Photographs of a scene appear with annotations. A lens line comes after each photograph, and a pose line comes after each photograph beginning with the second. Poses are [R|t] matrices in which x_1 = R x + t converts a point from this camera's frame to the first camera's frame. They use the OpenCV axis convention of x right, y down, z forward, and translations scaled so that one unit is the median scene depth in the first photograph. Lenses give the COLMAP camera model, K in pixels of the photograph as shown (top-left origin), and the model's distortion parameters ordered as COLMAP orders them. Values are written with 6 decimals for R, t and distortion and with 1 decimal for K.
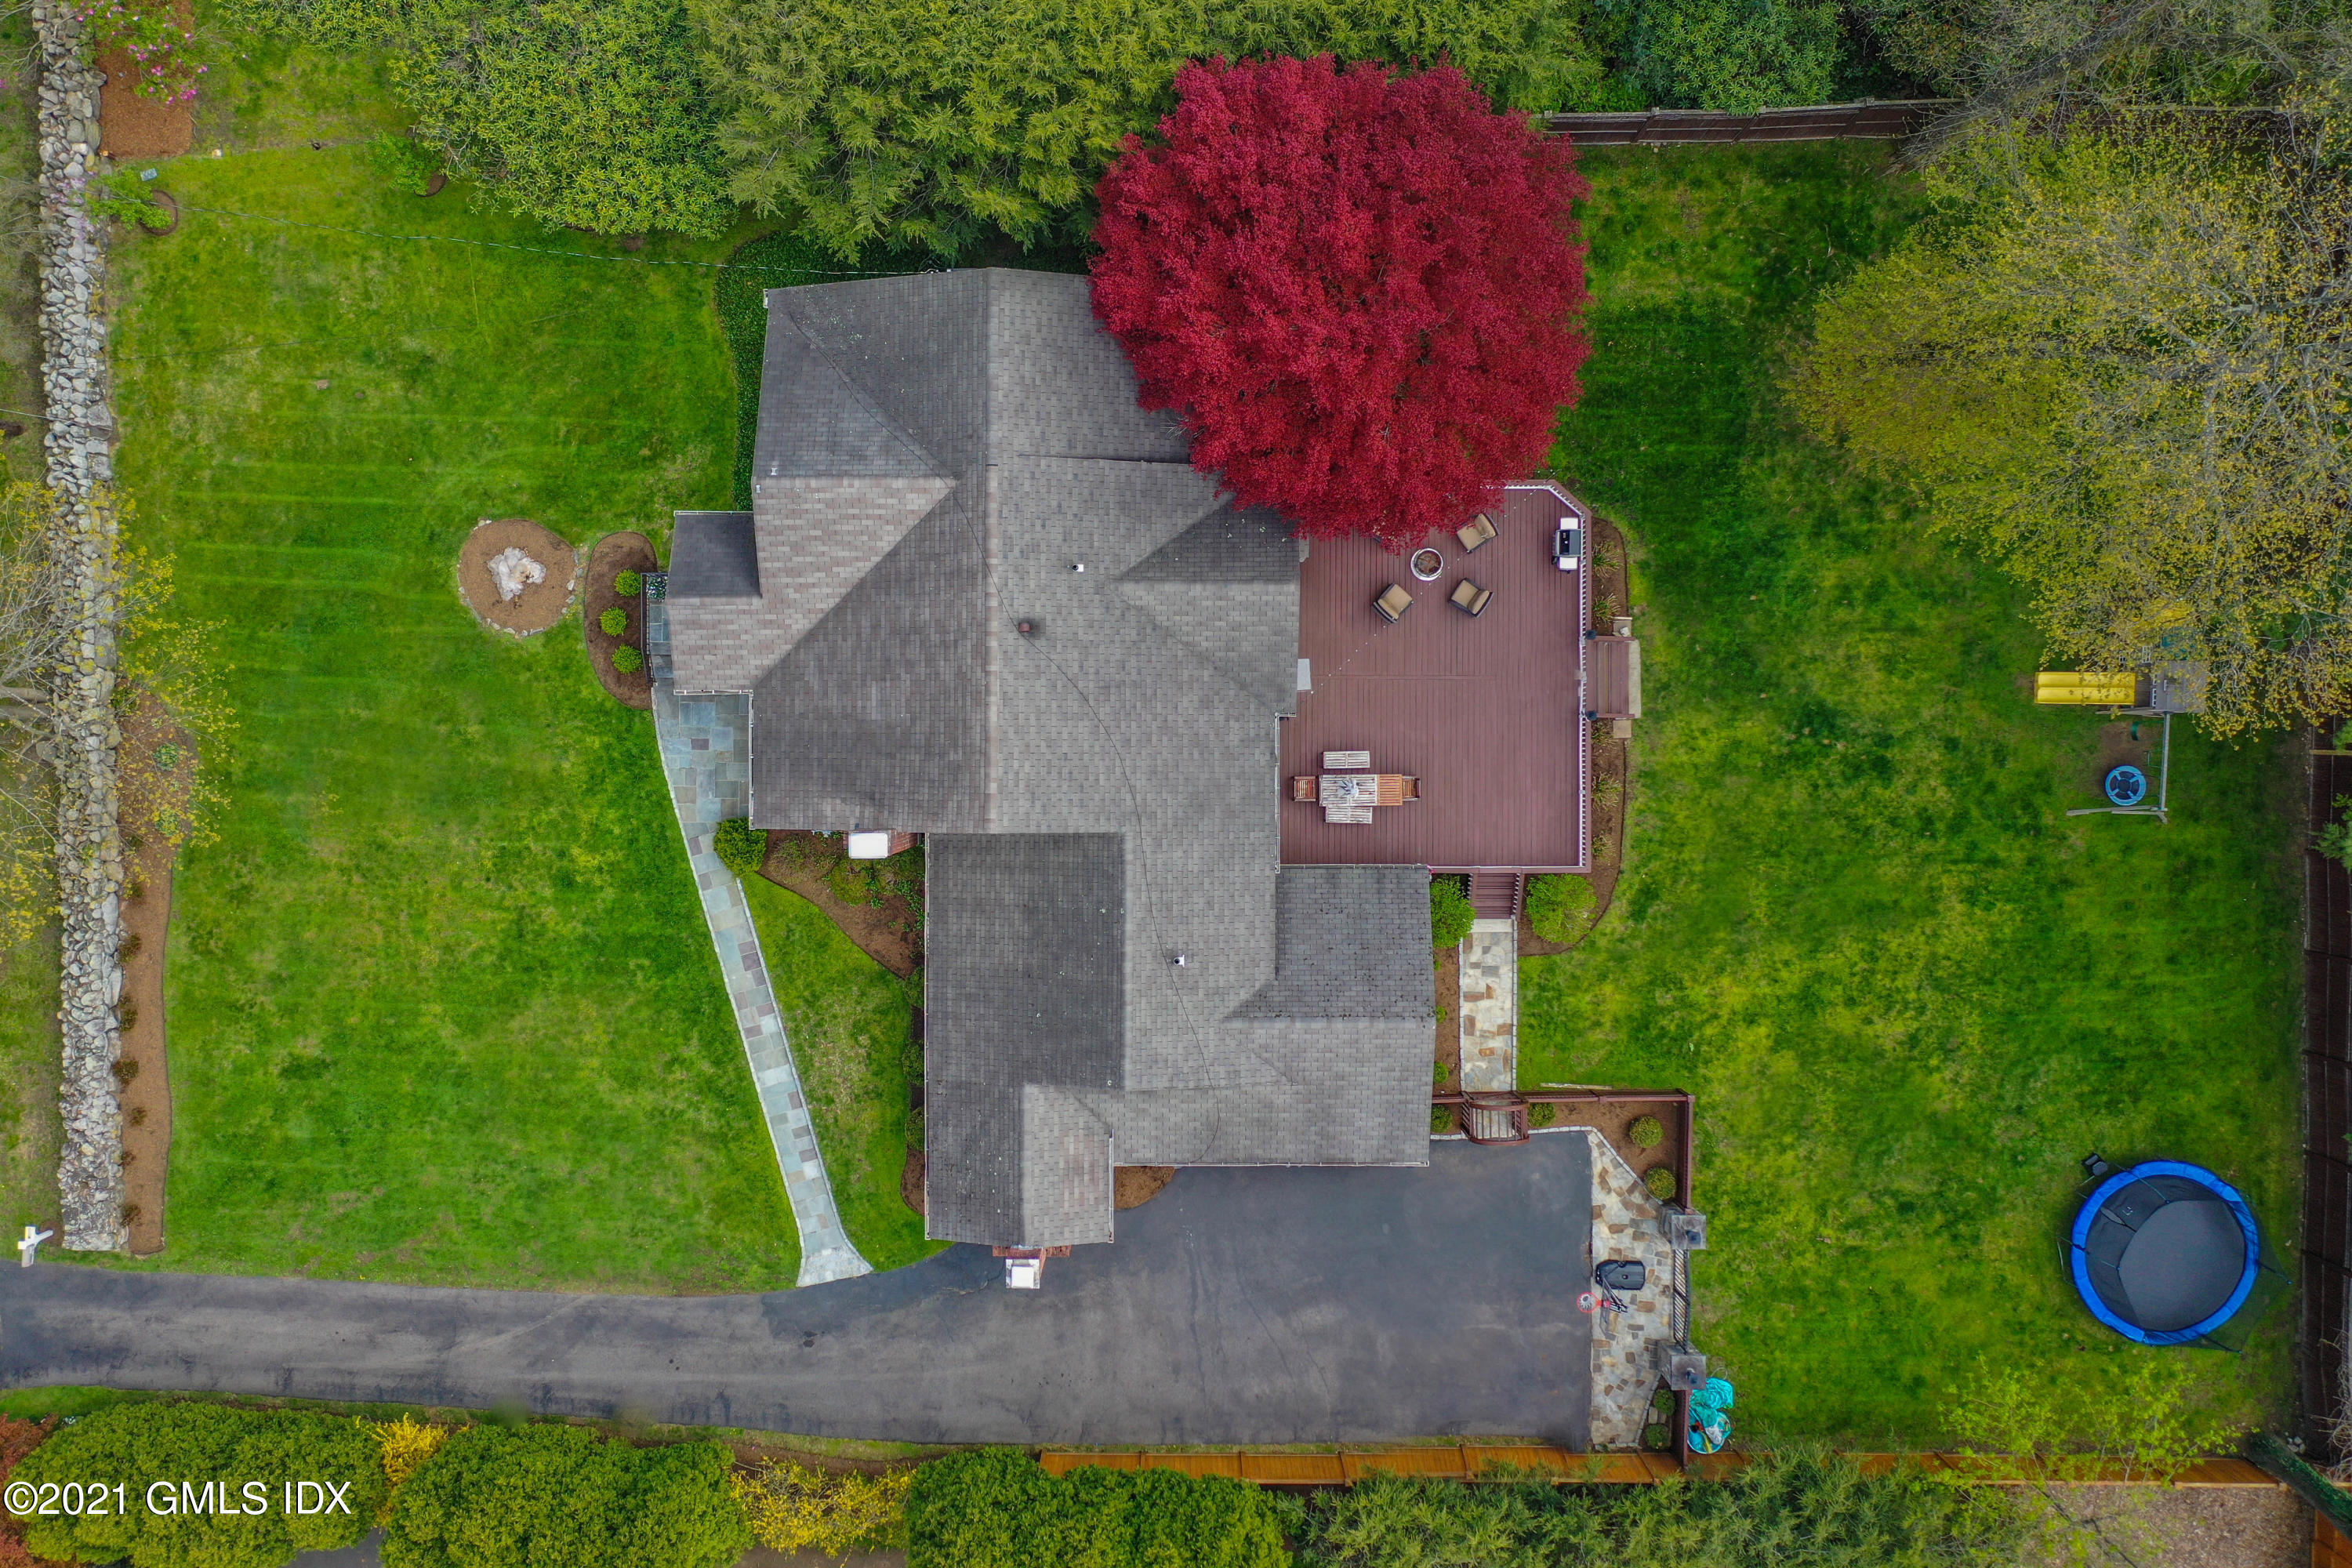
lens RADIAL K [[1920.6, 0, 1177.2], [0, 1920.6, 740.4], [0, 0, 1]] dist [-0.000213, -0.010416]
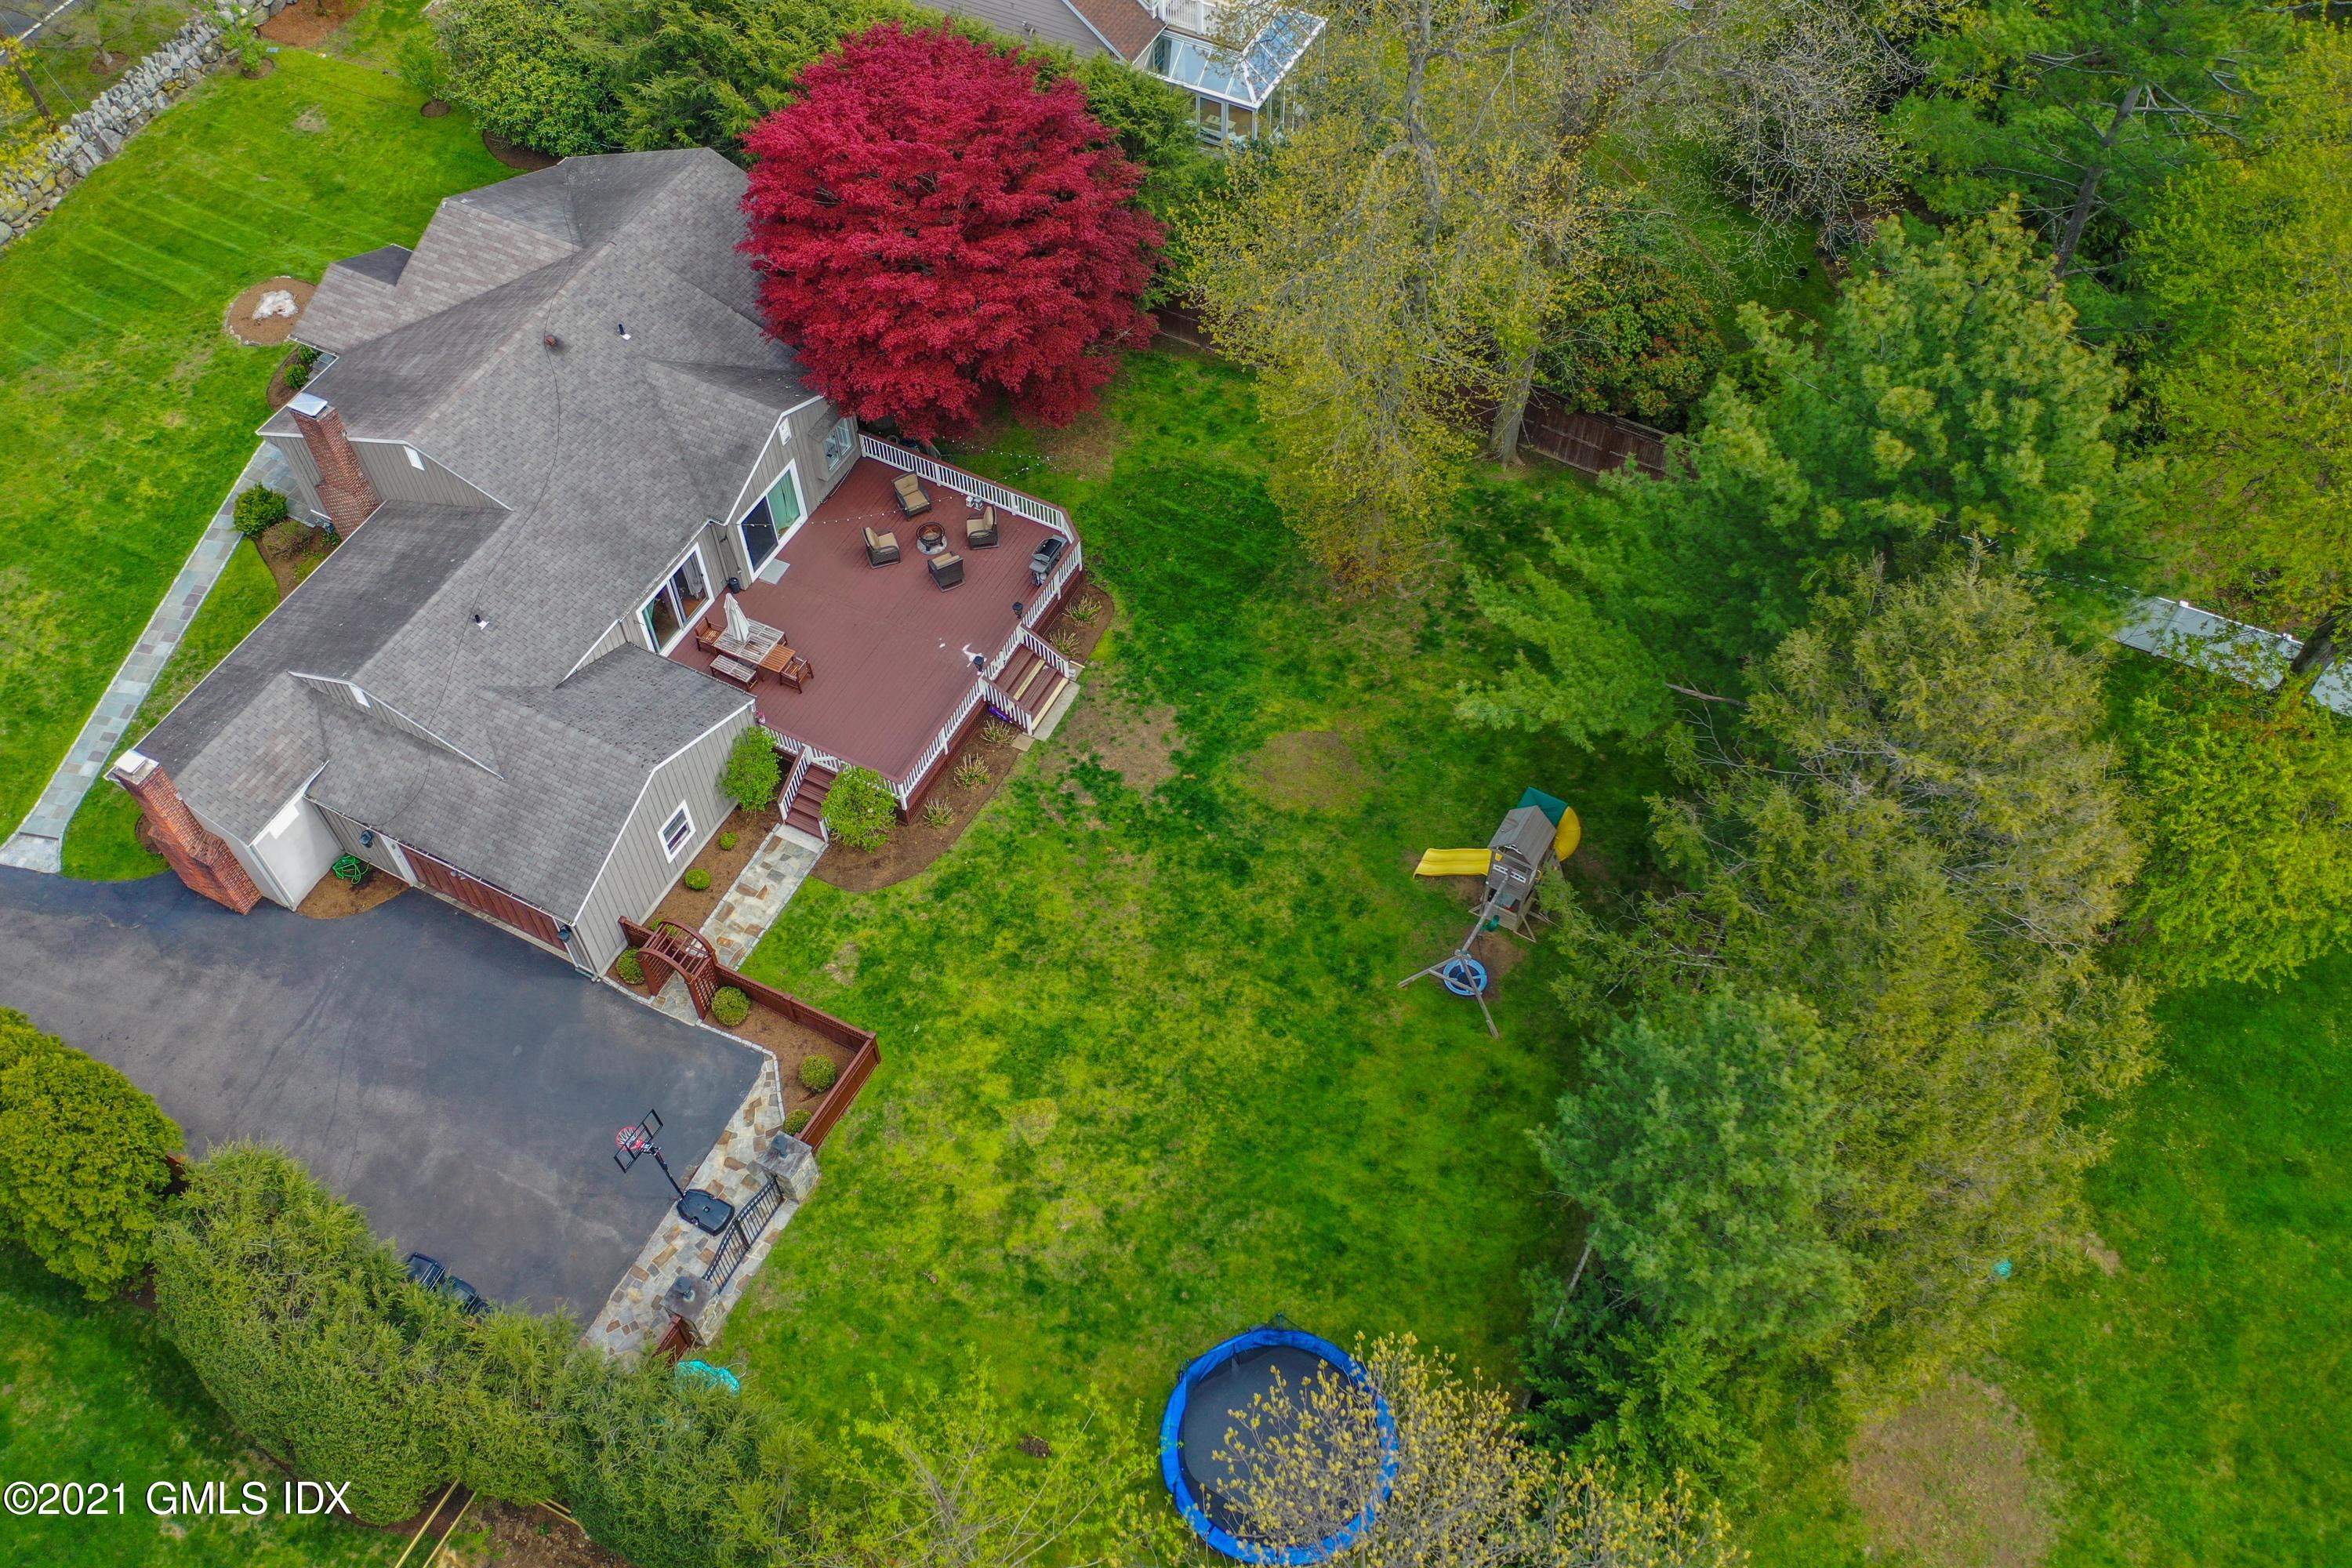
lens RADIAL K [[1933.4, 0, 1175.2], [0, 1933.4, 805.0], [0, 0, 1]] dist [0.005702, 0.005721]
pose [[0.889315, 0.374667, -0.262188, 0.574859], [-0.457288, 0.731627, -0.505578, 0.486220], [0.002401, 0.569514, 0.821978, 0.194982]]
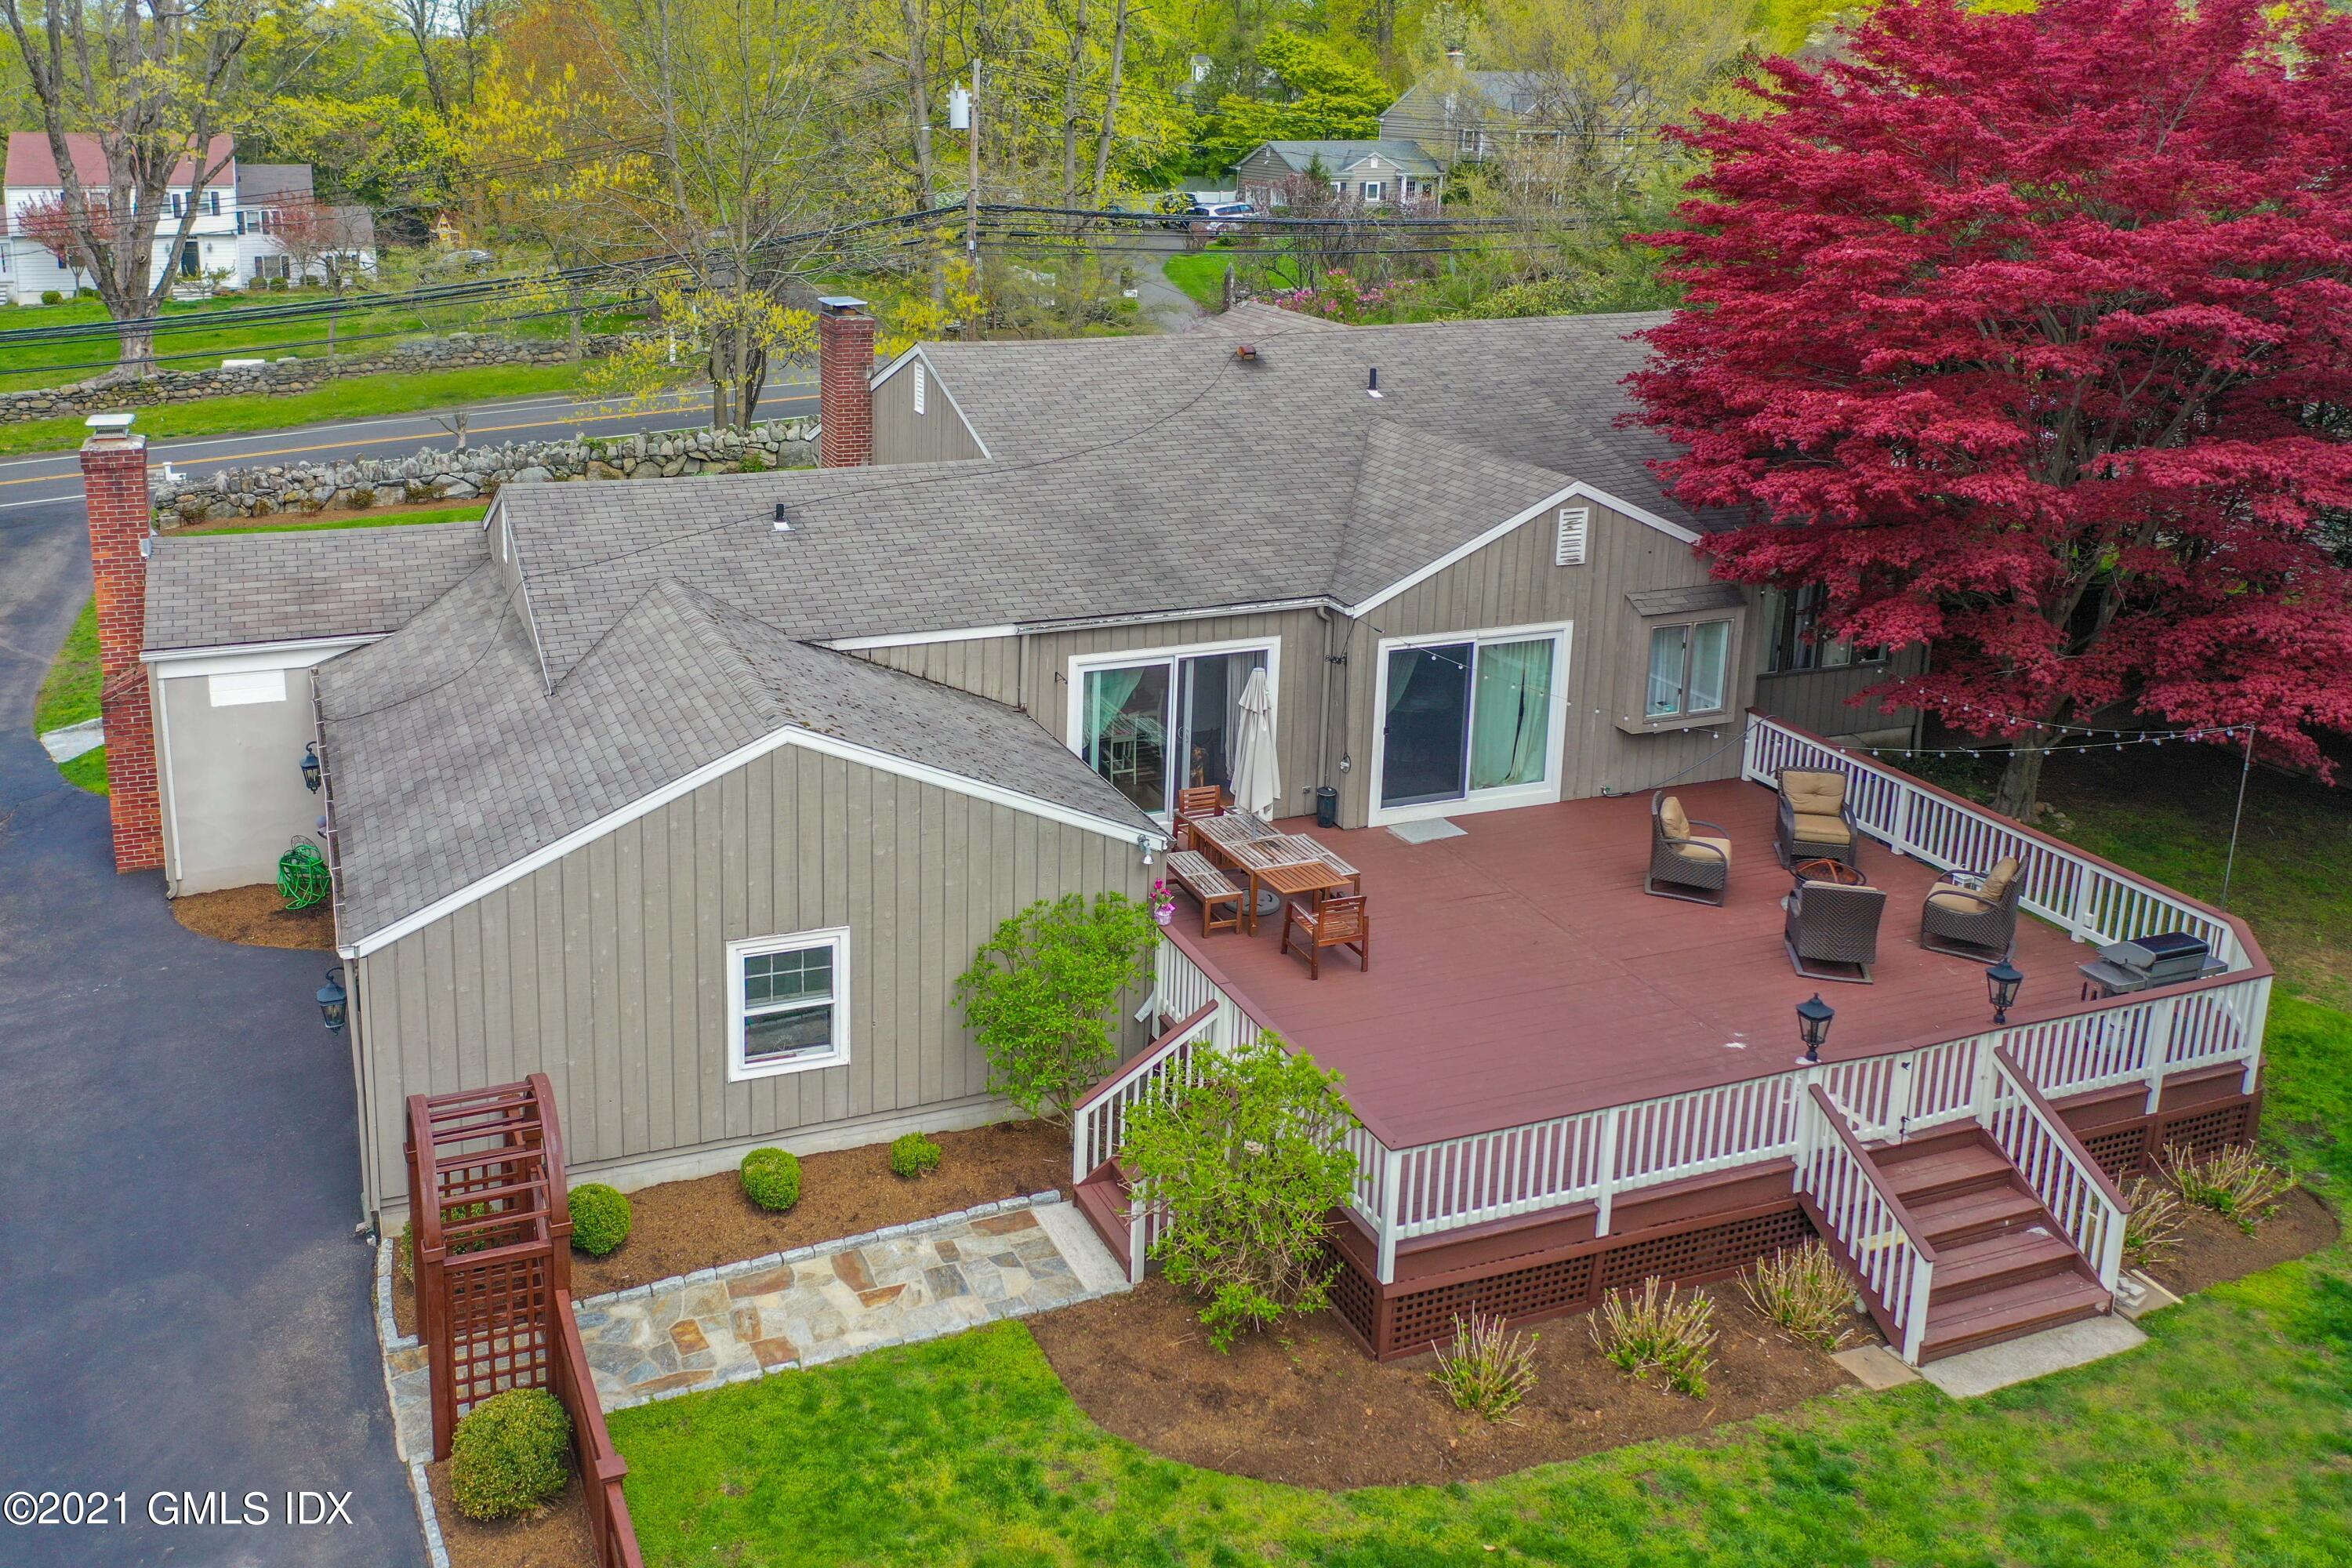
lens RADIAL K [[1929.4, 0, 969.1], [0, 1929.4, 569.4], [0, 0, 1]] dist [0.003811, -0.004595]
pose [[0.339919, 0.241017, -0.909046, 0.422147], [-0.940415, 0.078250, -0.330902, 0.211432], [-0.008620, 0.967361, 0.253255, 0.806472]]
